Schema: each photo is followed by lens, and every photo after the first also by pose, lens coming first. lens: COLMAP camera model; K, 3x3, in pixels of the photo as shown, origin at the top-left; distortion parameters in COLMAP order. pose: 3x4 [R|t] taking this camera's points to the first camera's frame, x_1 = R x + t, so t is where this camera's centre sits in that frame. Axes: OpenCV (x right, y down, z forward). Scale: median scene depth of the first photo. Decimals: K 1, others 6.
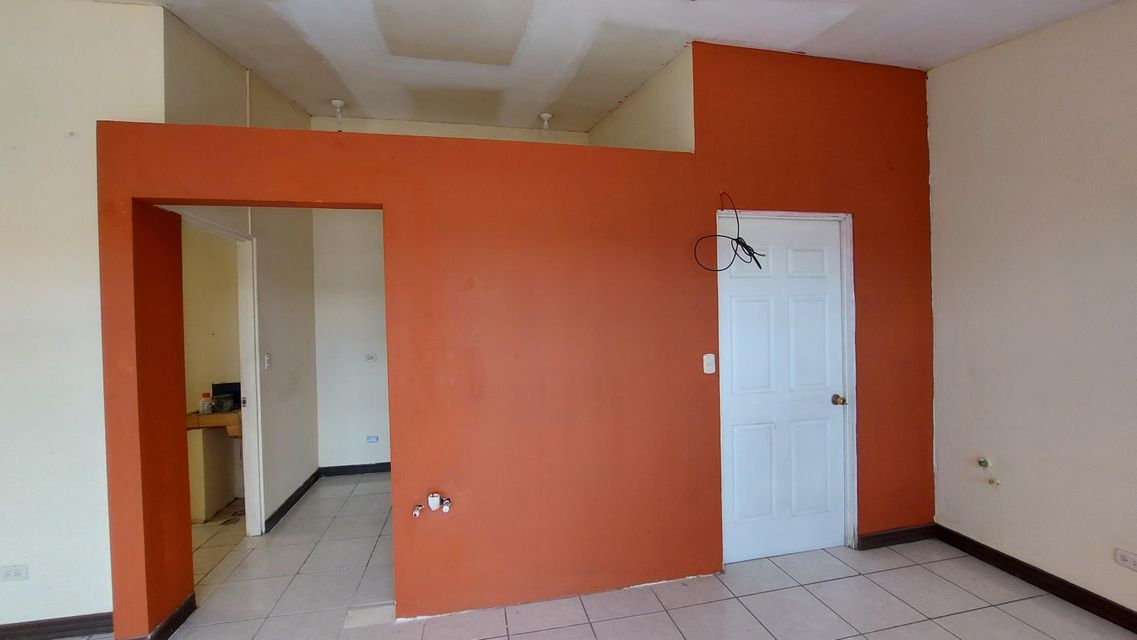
lens RADIAL K [[453.0, 0, 560.5], [0, 453.0, 316.9], [0, 0, 1]] dist [-0.018956, -0.000194]
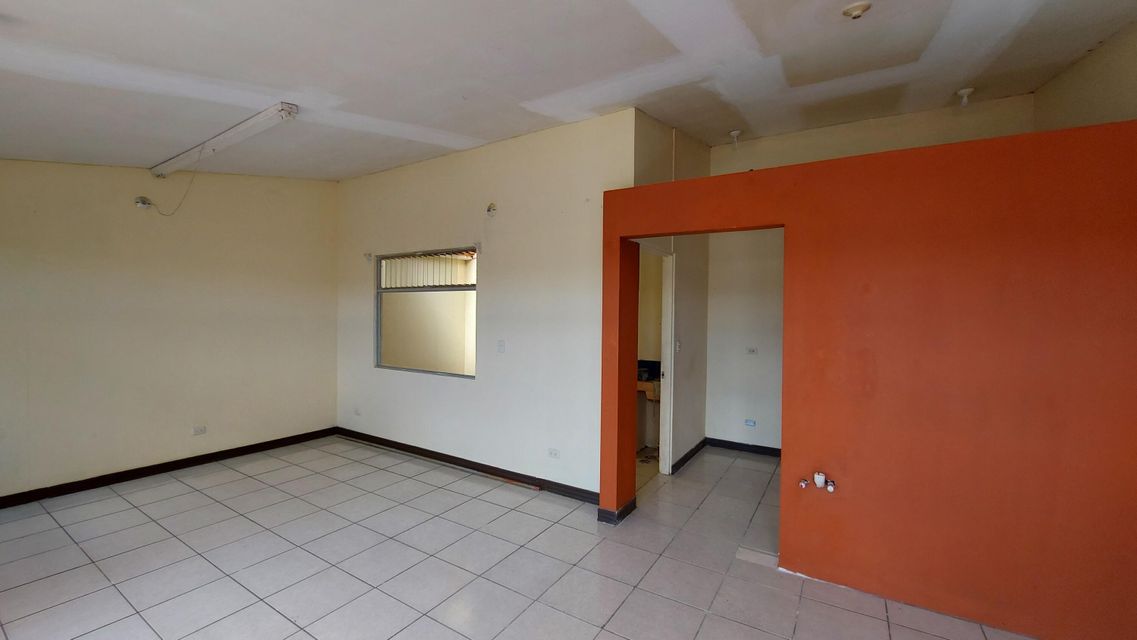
lens RADIAL K [[448.5, 0, 568.5], [0, 448.5, 320.0], [0, 0, 1]] dist [-0.020735, -0.000272]
pose [[0.730136, 0.042834, -0.681958, 0.005965], [-0.032395, 0.999081, 0.028069, -0.006168], [0.682533, 0.001597, 0.730853, -0.211565]]
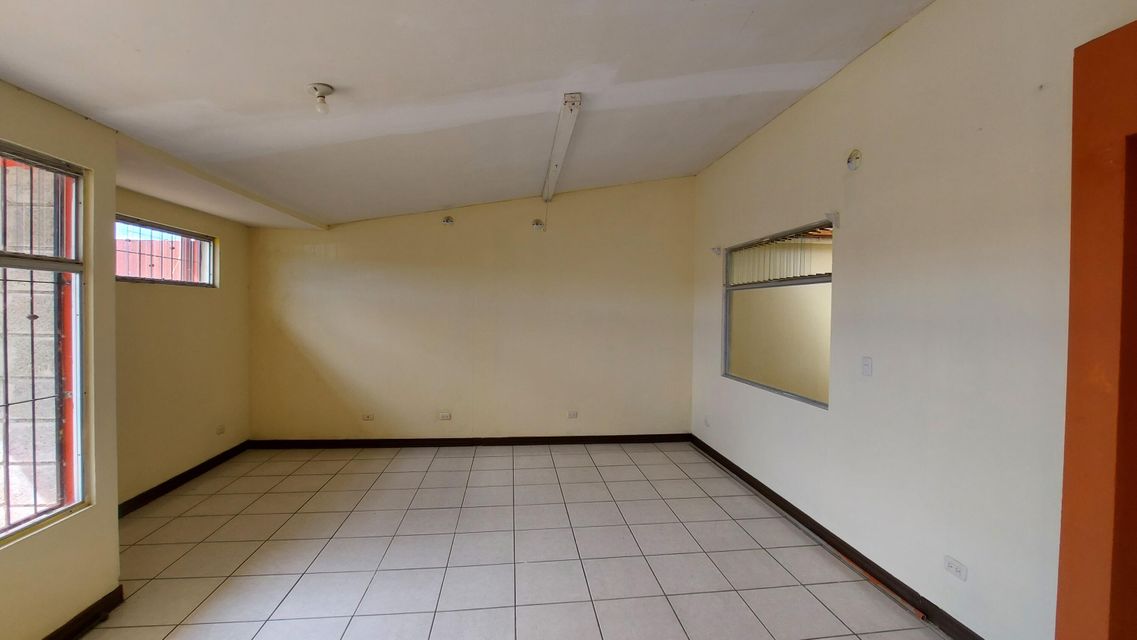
lens RADIAL K [[450.7, 0, 572.2], [0, 450.7, 316.9], [0, 0, 1]] dist [-0.025642, -0.000311]
pose [[-0.073555, 0.039279, -0.996517, -0.164562], [-0.016733, 0.999035, 0.040613, -0.004057], [0.997151, 0.019662, -0.072827, 0.144474]]
